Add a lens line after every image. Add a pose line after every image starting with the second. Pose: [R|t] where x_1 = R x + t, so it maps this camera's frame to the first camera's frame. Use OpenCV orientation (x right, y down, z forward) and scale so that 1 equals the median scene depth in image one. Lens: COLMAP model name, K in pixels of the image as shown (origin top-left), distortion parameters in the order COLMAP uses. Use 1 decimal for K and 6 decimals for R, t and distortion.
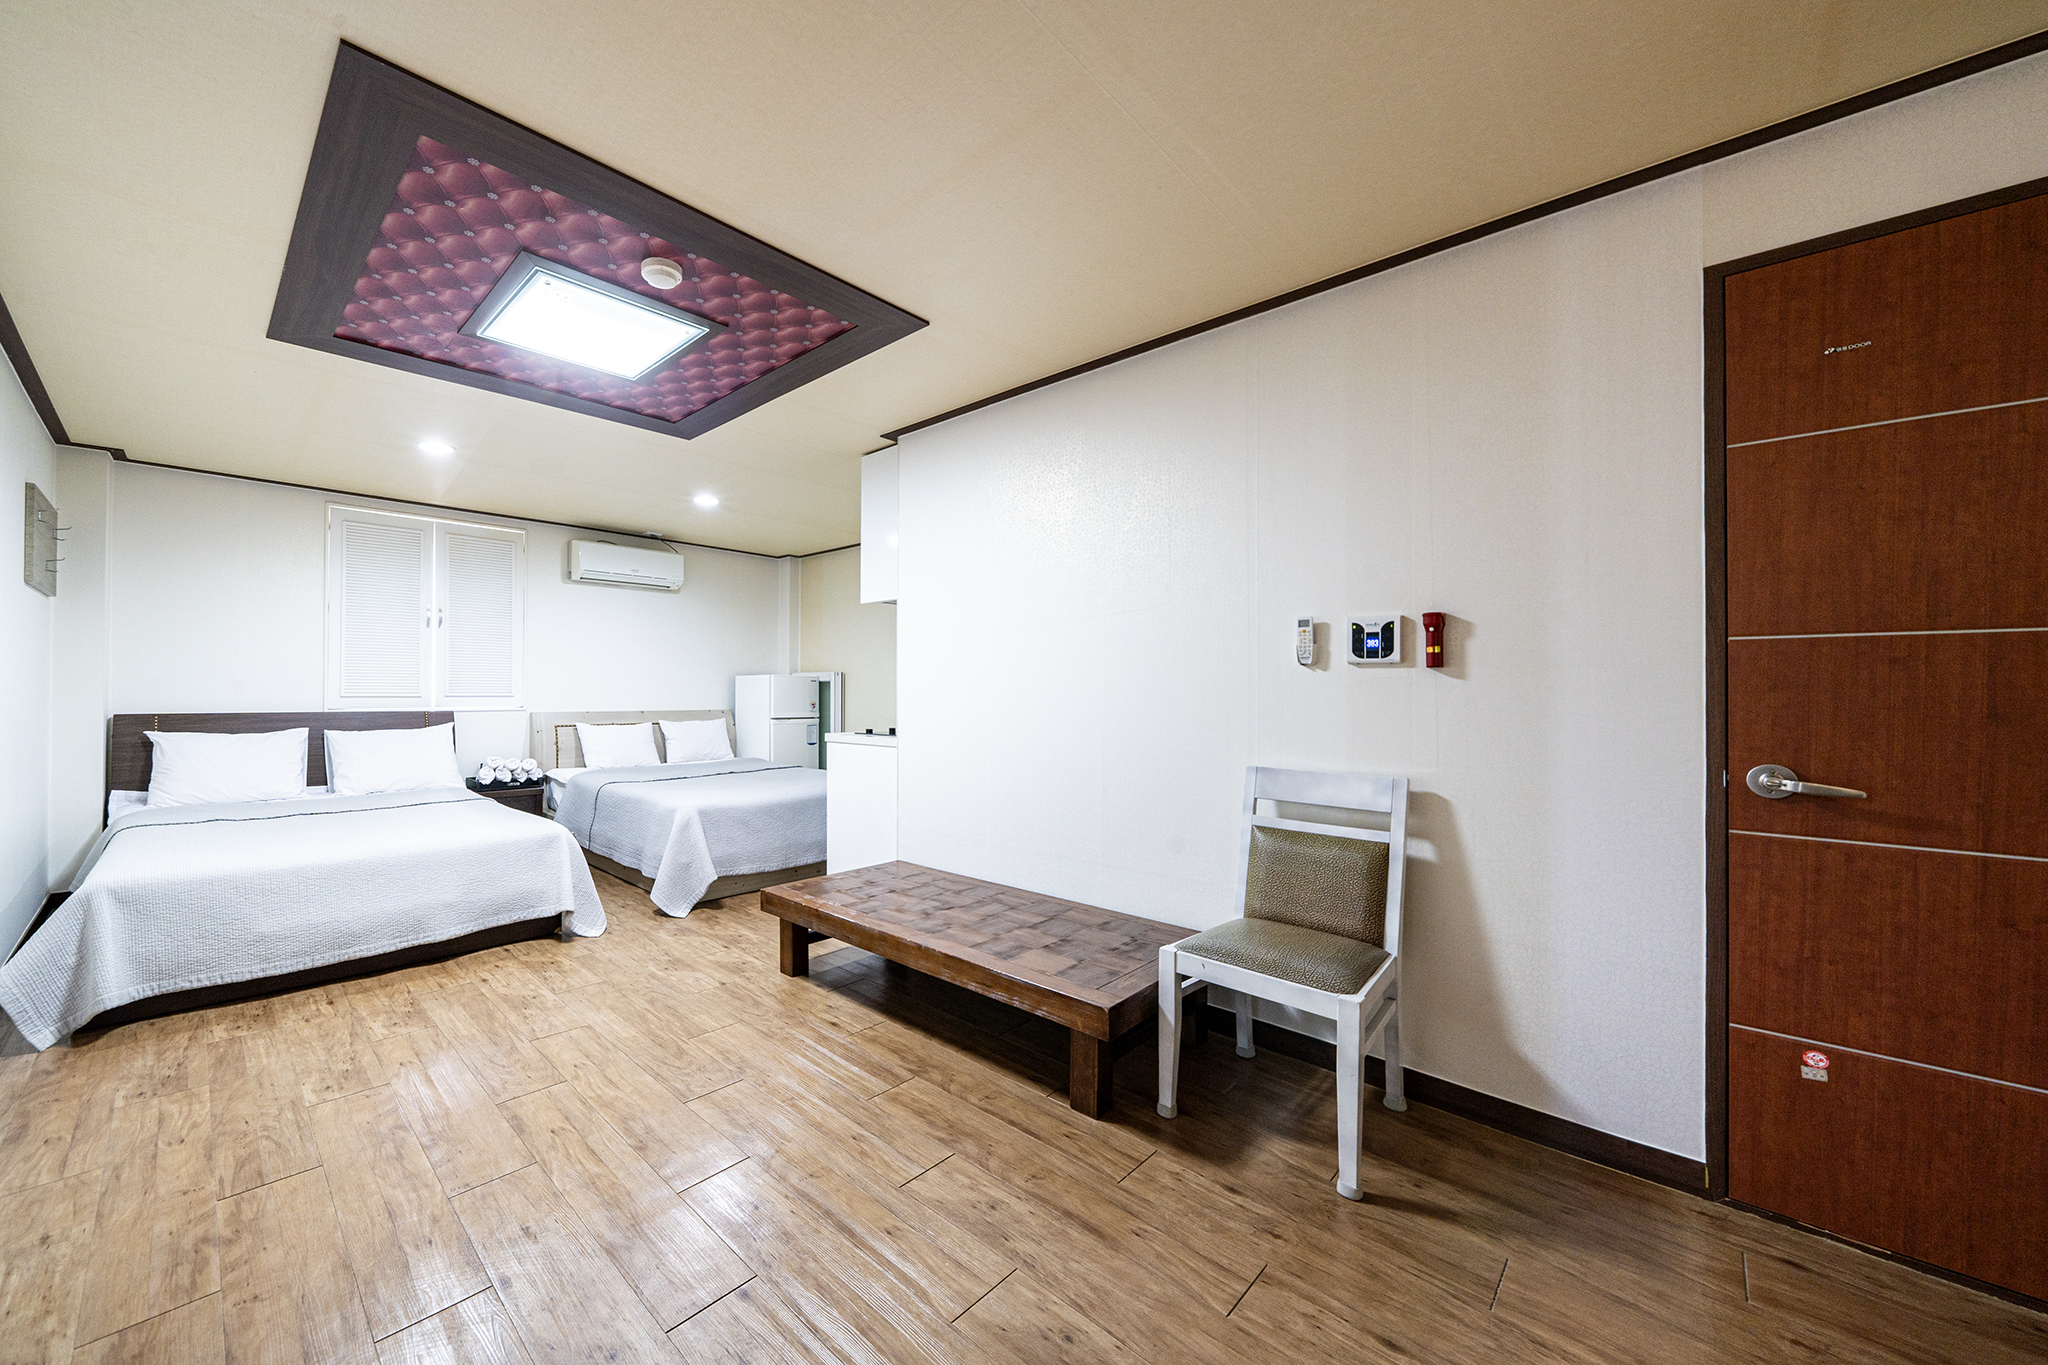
lens RADIAL K [[765.3, 0, 885.2], [0, 765.3, 685.9], [0, 0, 1]] dist [-0.009764, 0.000043]
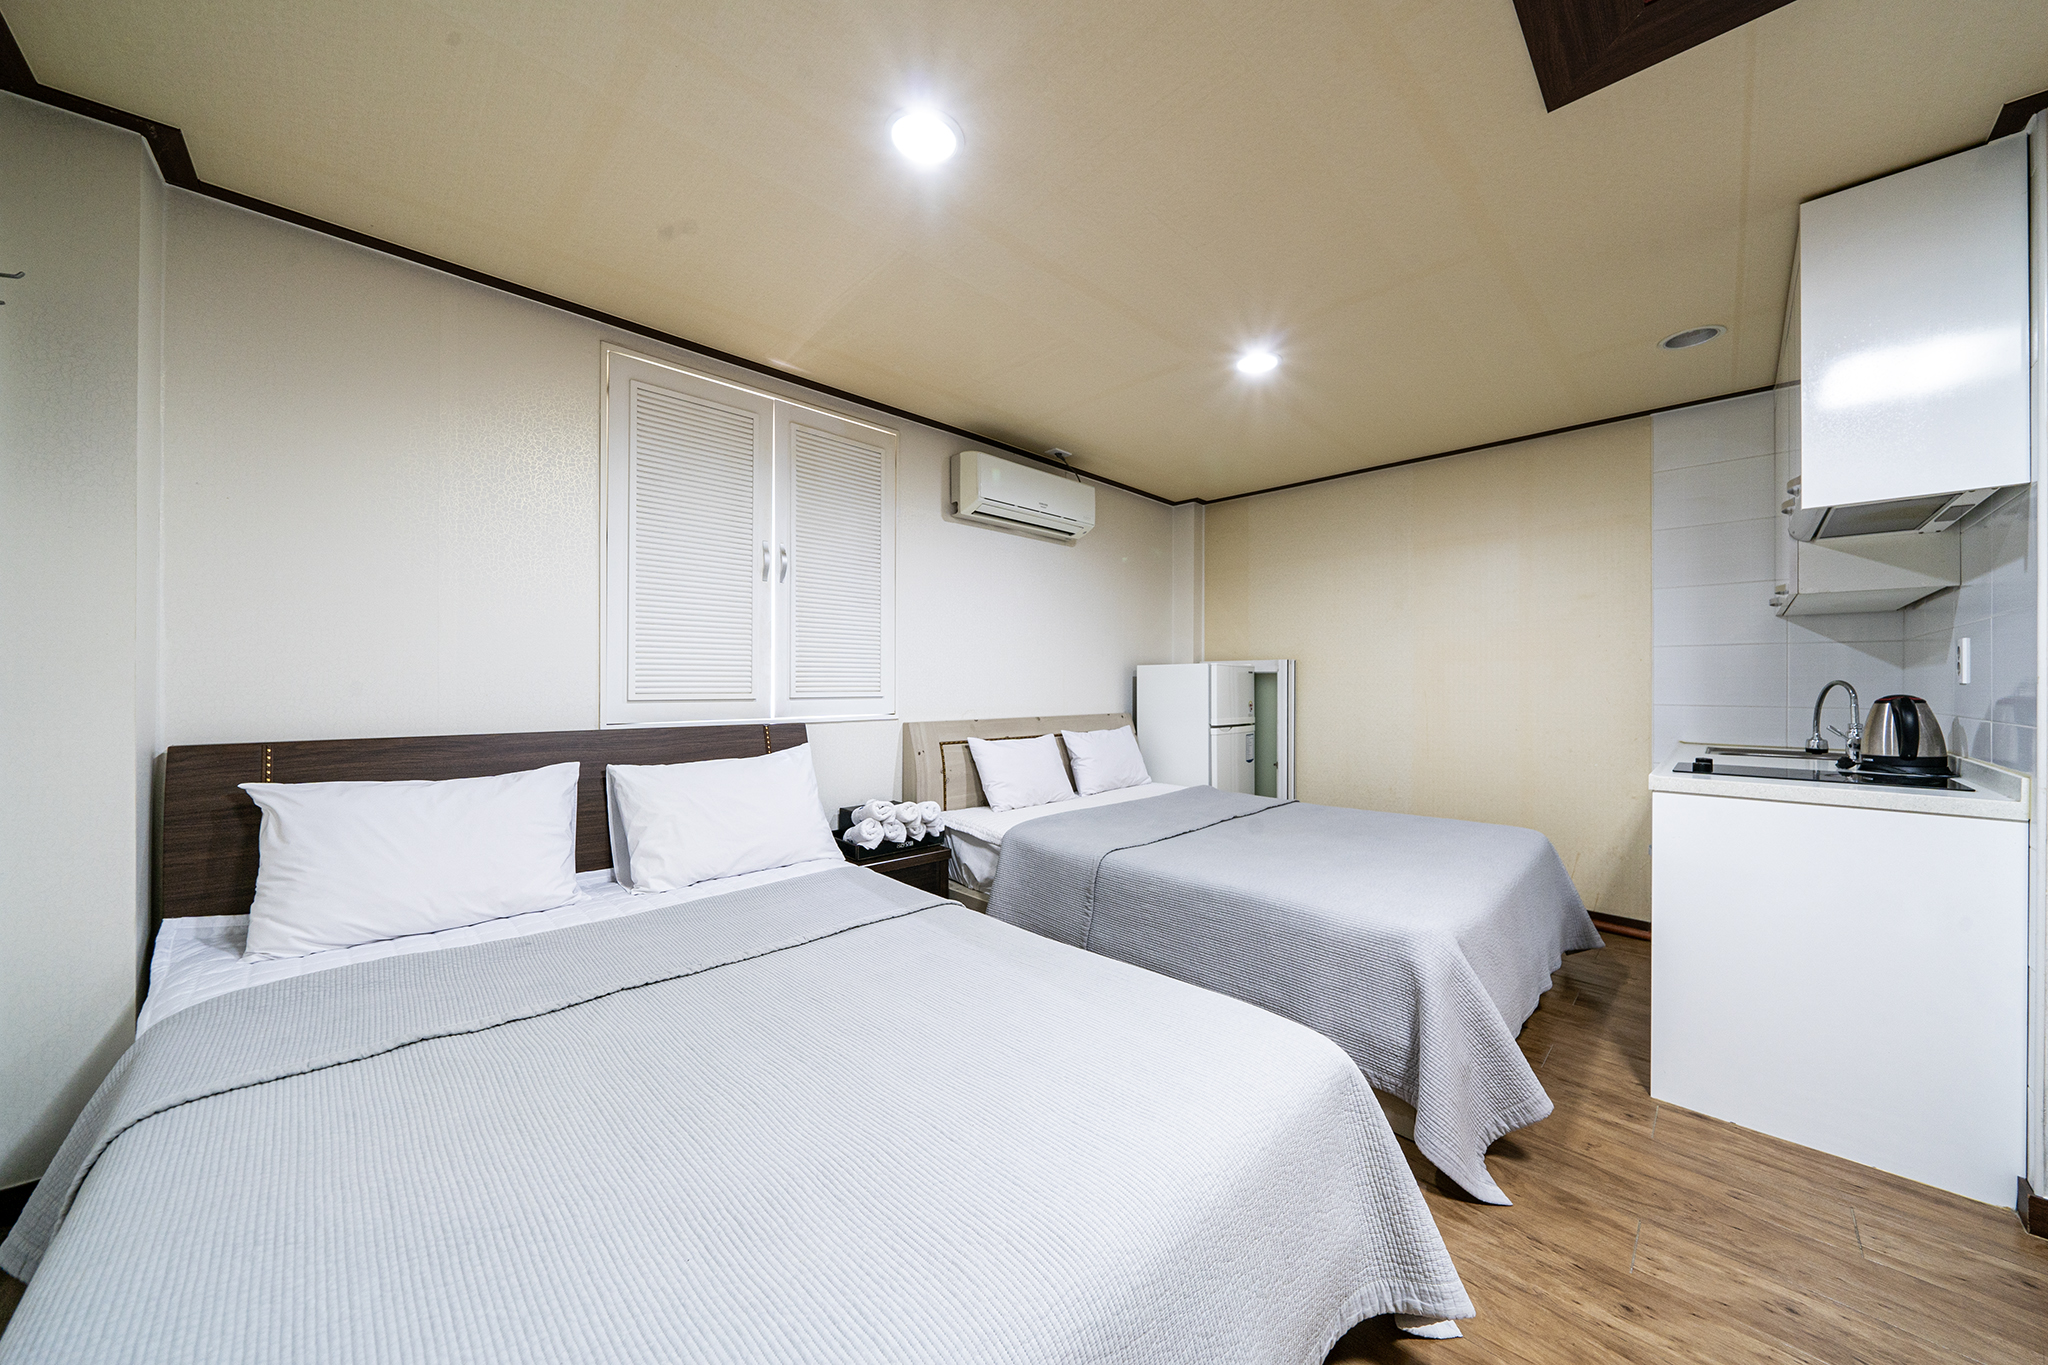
lens RADIAL K [[708.0, 0, 1031.0], [0, 708.0, 683.2], [0, 0, 1]] dist [-0.008595, 0.000080]
pose [[0.999515, -0.001997, 0.031075, -0.413746], [0.001799, 0.999978, 0.006409, -0.000965], [-0.031087, -0.006350, 0.999497, 0.453119]]
